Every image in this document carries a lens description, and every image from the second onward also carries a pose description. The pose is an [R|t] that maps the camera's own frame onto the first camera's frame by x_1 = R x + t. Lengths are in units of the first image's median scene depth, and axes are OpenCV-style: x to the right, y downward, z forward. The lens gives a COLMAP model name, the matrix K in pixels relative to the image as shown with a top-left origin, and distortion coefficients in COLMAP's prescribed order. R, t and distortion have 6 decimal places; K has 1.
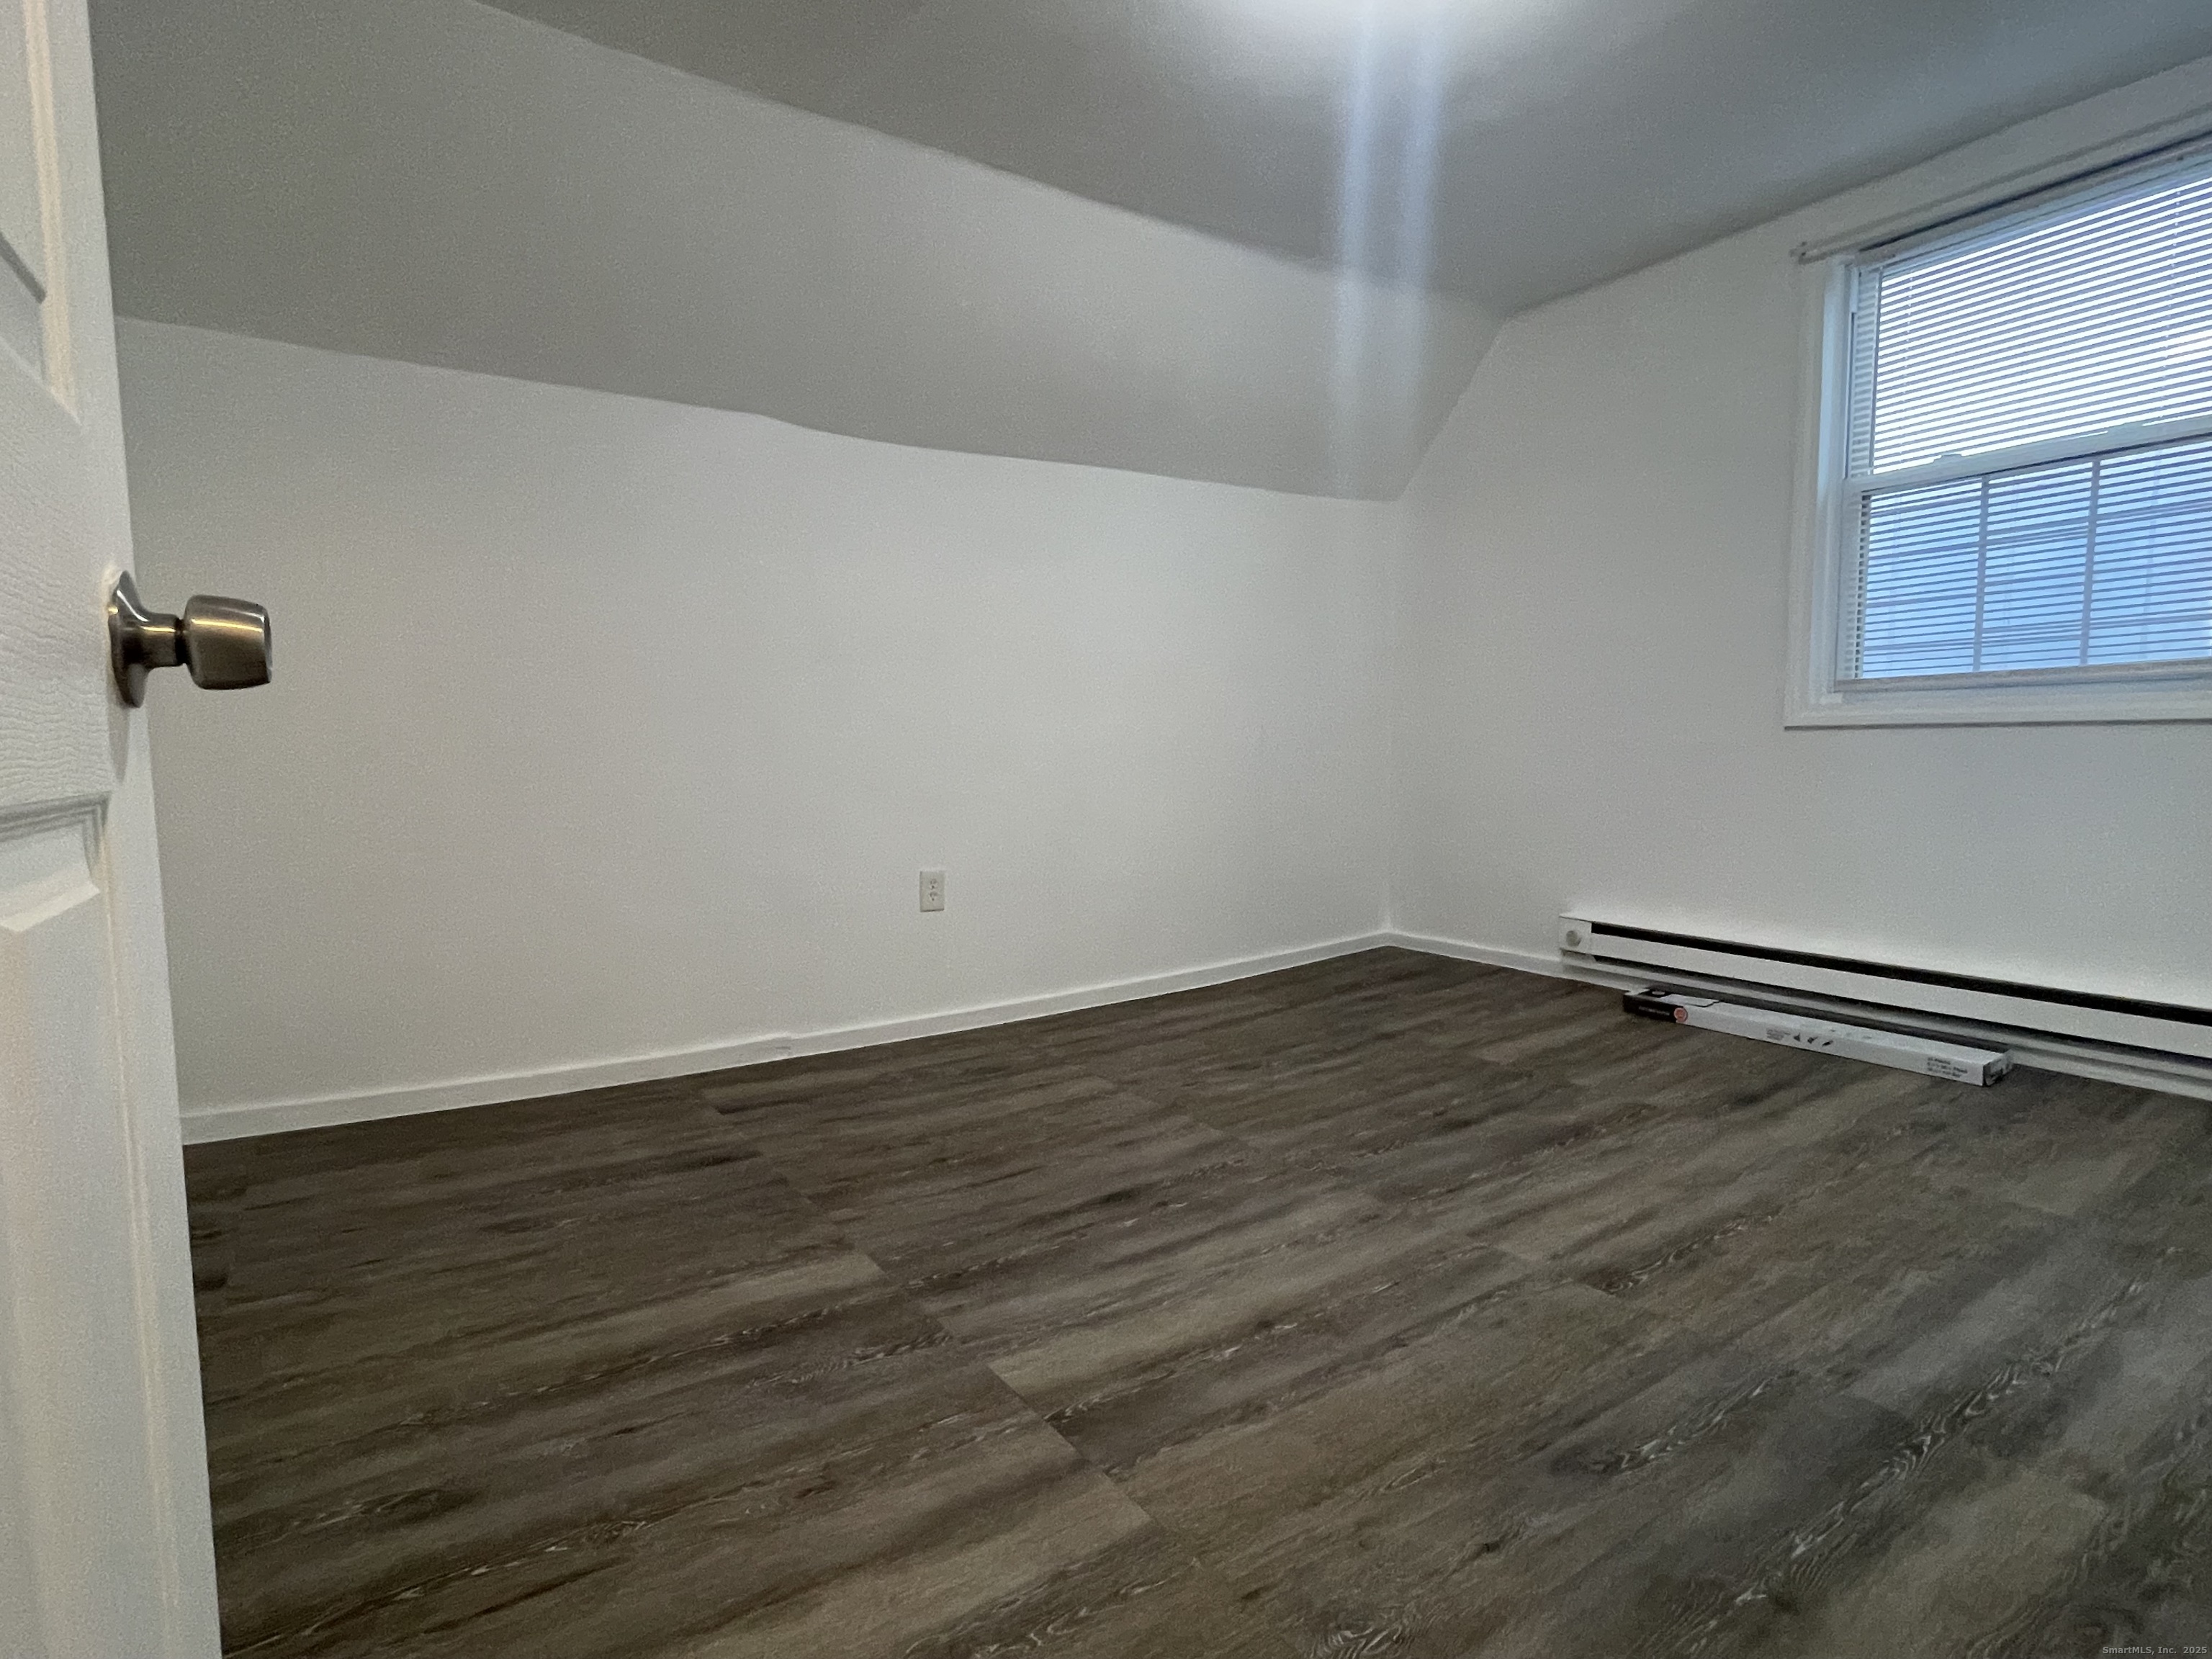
lens RADIAL K [[1126.9, 0, 1063.9], [0, 1126.9, 851.1], [0, 0, 1]] dist [-0.018478, 0.004424]
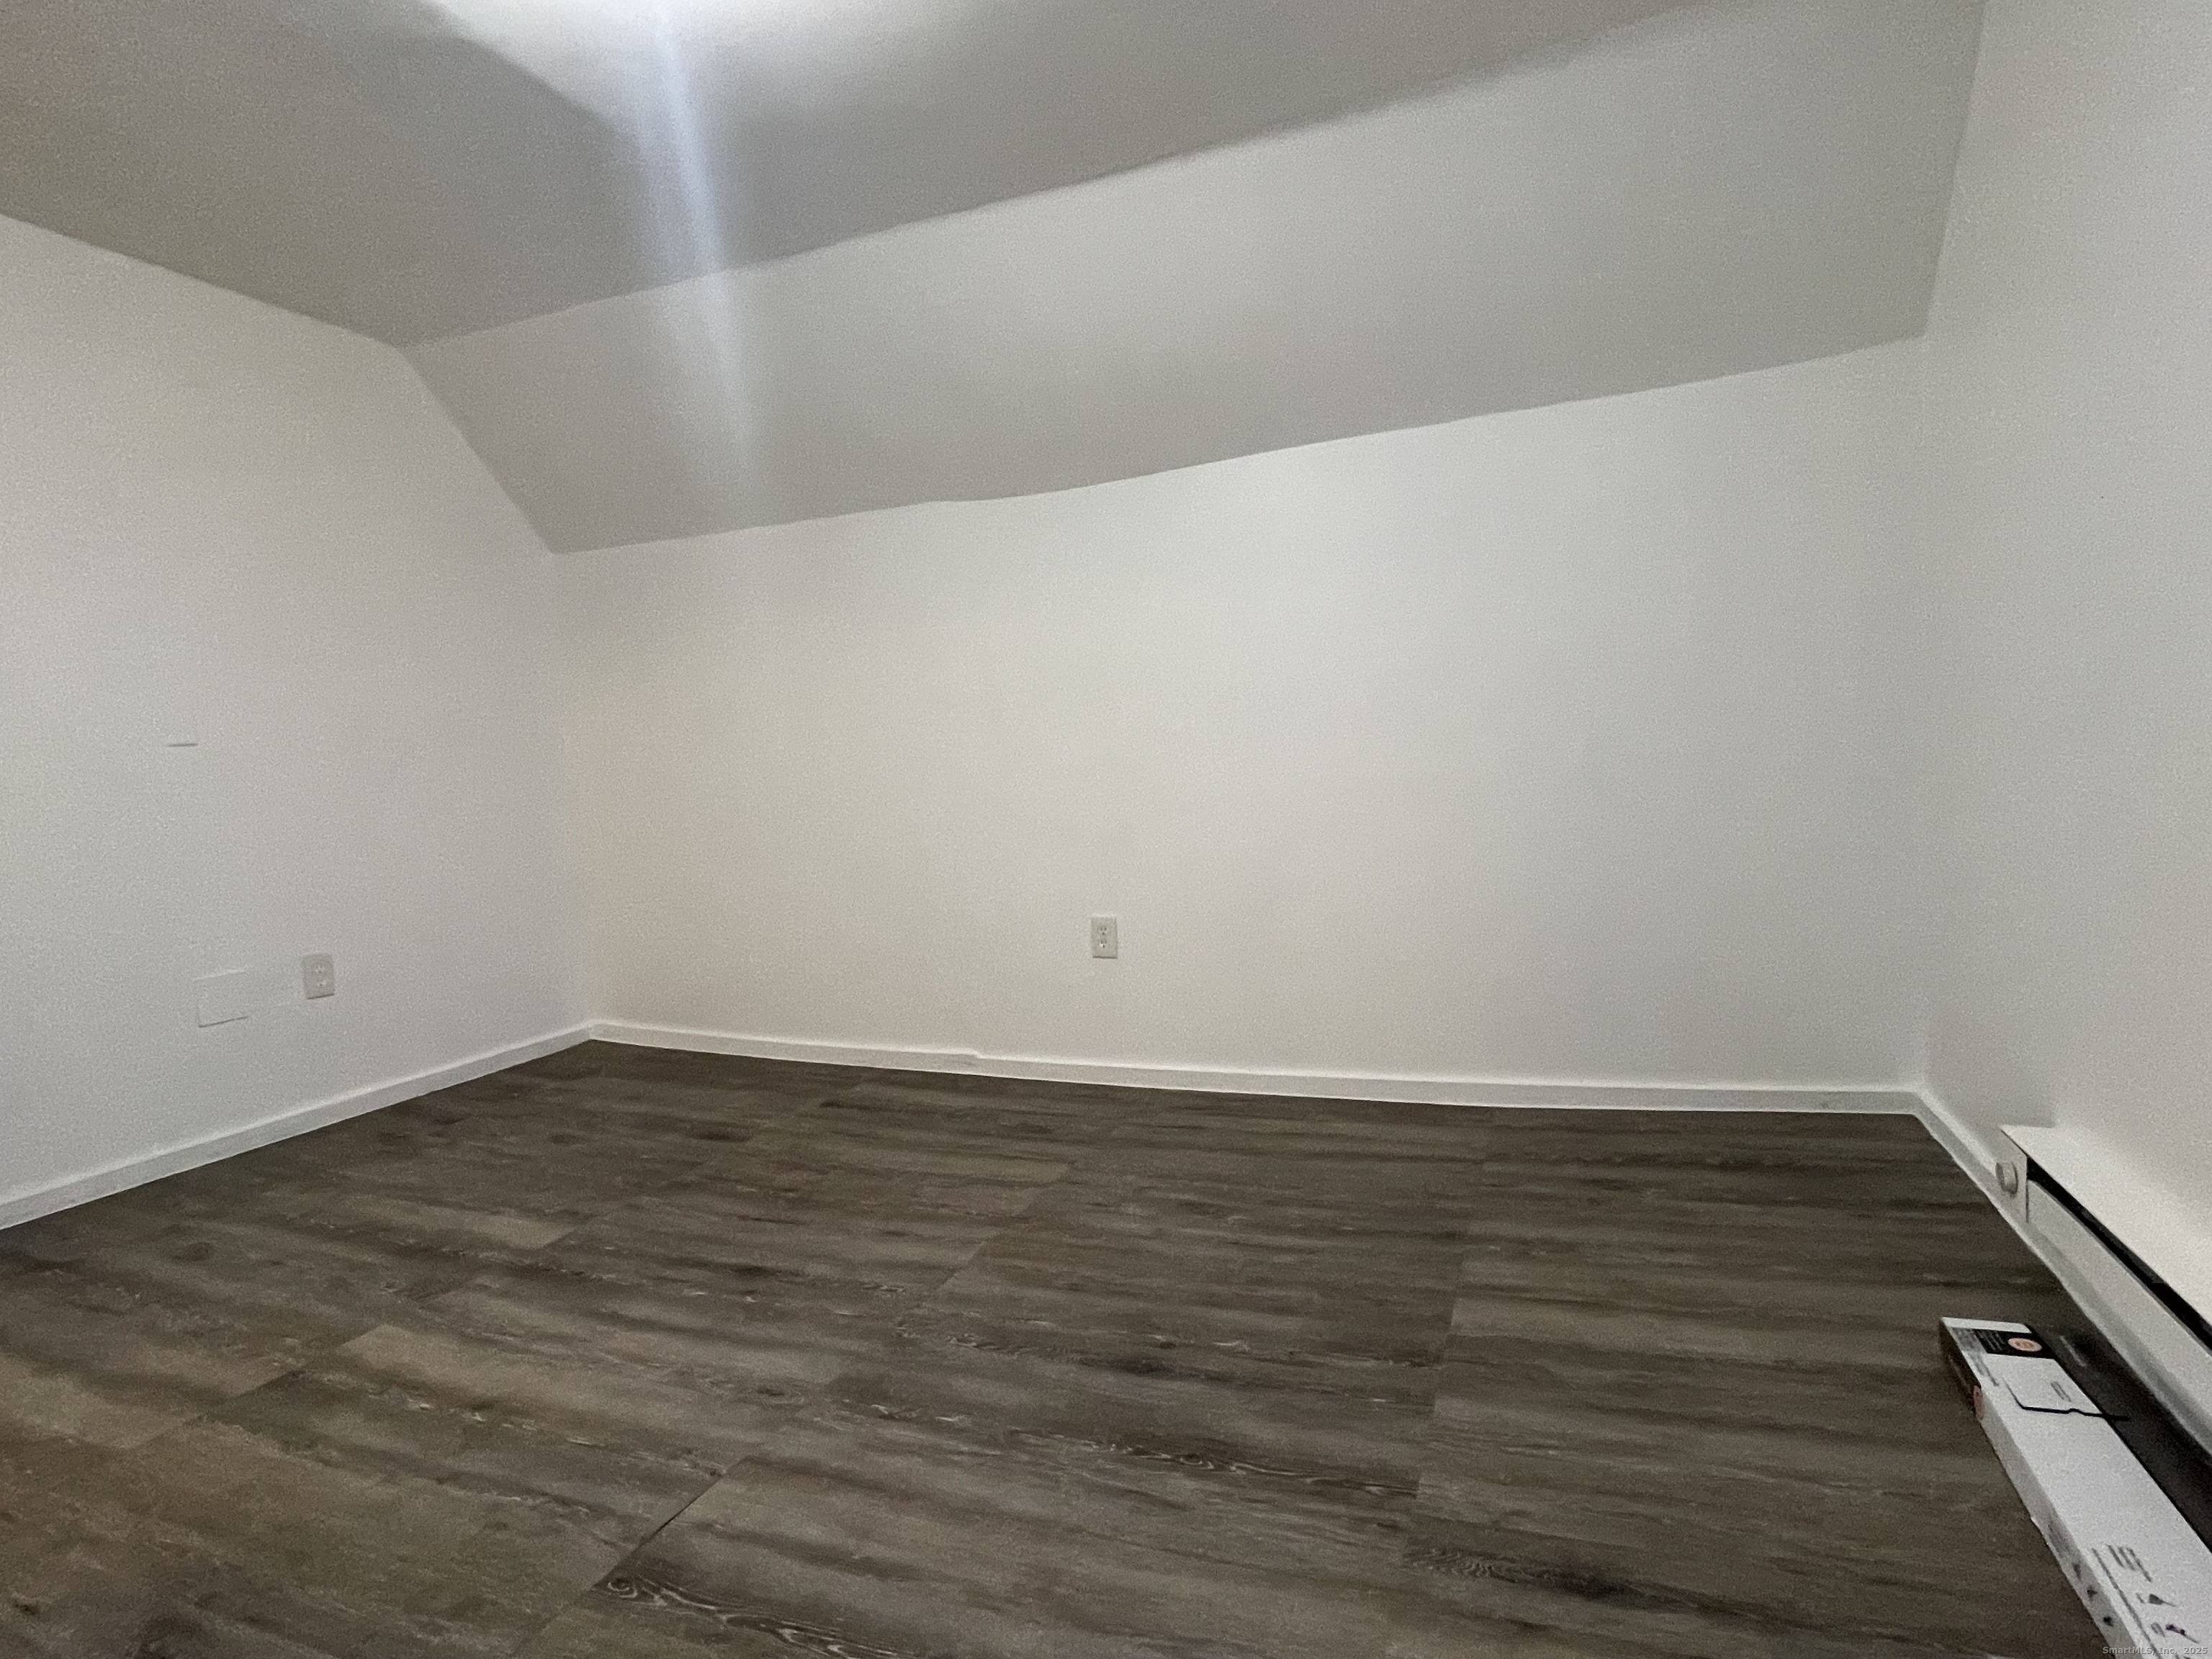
lens RADIAL K [[1126.9, 0, 1111.0], [0, 1126.9, 823.0], [0, 0, 1]] dist [-0.018478, 0.004424]
pose [[0.593772, 0.036805, -0.803791, 0.931711], [-0.041798, 0.999015, 0.014868, -0.109671], [0.803547, 0.024769, 0.594725, 0.587961]]
